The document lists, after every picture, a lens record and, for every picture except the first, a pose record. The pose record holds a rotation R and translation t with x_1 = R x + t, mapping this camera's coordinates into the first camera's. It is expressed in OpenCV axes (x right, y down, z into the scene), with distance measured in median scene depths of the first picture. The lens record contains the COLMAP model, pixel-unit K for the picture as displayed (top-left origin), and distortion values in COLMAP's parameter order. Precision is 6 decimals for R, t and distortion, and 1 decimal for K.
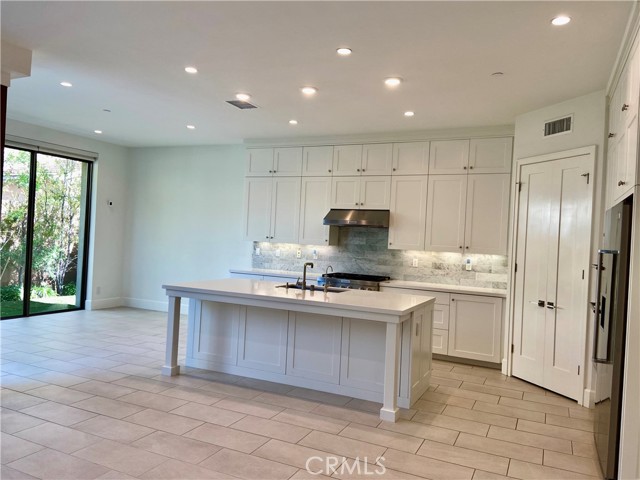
lens RADIAL K [[485.5, 0, 317.6], [0, 485.5, 239.4], [0, 0, 1]] dist [0.085542, -0.039628]
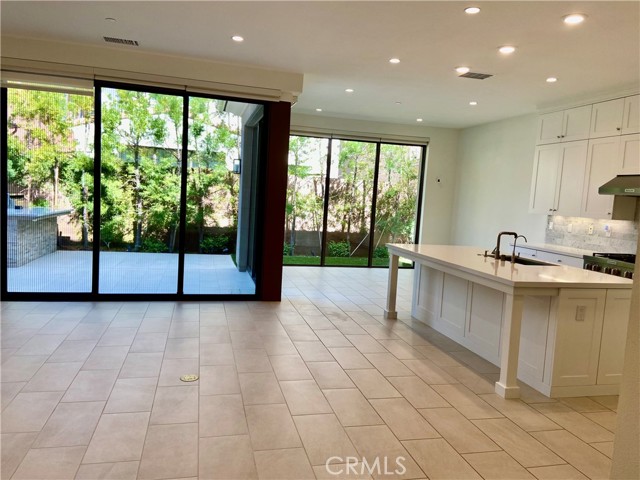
lens RADIAL K [[485.5, 0, 321.1], [0, 485.5, 236.3], [0, 0, 1]] dist [0.085542, -0.039628]
pose [[0.639925, 0.052629, -0.766633, 0.370448], [-0.029281, 0.998597, 0.044112, 0.019048], [0.767879, -0.005781, 0.640569, 0.076035]]
